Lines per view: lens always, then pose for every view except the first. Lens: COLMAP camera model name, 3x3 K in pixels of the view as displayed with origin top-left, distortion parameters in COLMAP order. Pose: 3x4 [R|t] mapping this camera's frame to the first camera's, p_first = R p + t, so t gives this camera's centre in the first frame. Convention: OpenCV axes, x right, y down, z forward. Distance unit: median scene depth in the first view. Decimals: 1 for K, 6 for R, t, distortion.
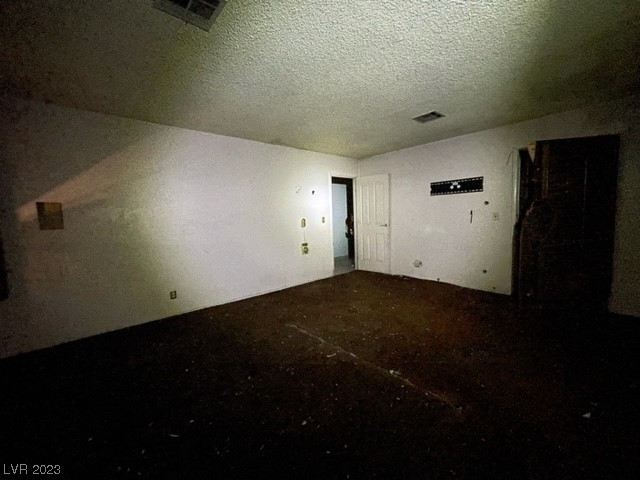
lens RADIAL K [[258.1, 0, 320.4], [0, 258.1, 240.3], [0, 0, 1]] dist [-0.002815, -0.000110]
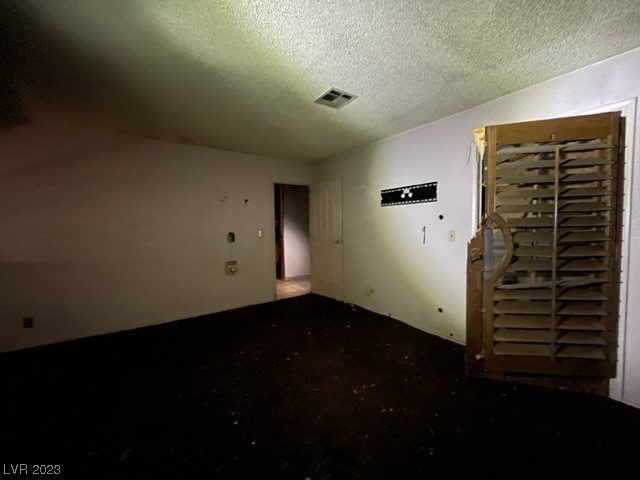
lens RADIAL K [[258.1, 0, 319.6], [0, 258.1, 239.8], [0, 0, 1]] dist [-0.002815, -0.000110]
pose [[0.993594, 0.024293, -0.110369, 0.351774], [-0.028634, 0.998870, -0.037924, -0.038622], [0.109323, 0.040842, 0.993167, 0.216149]]
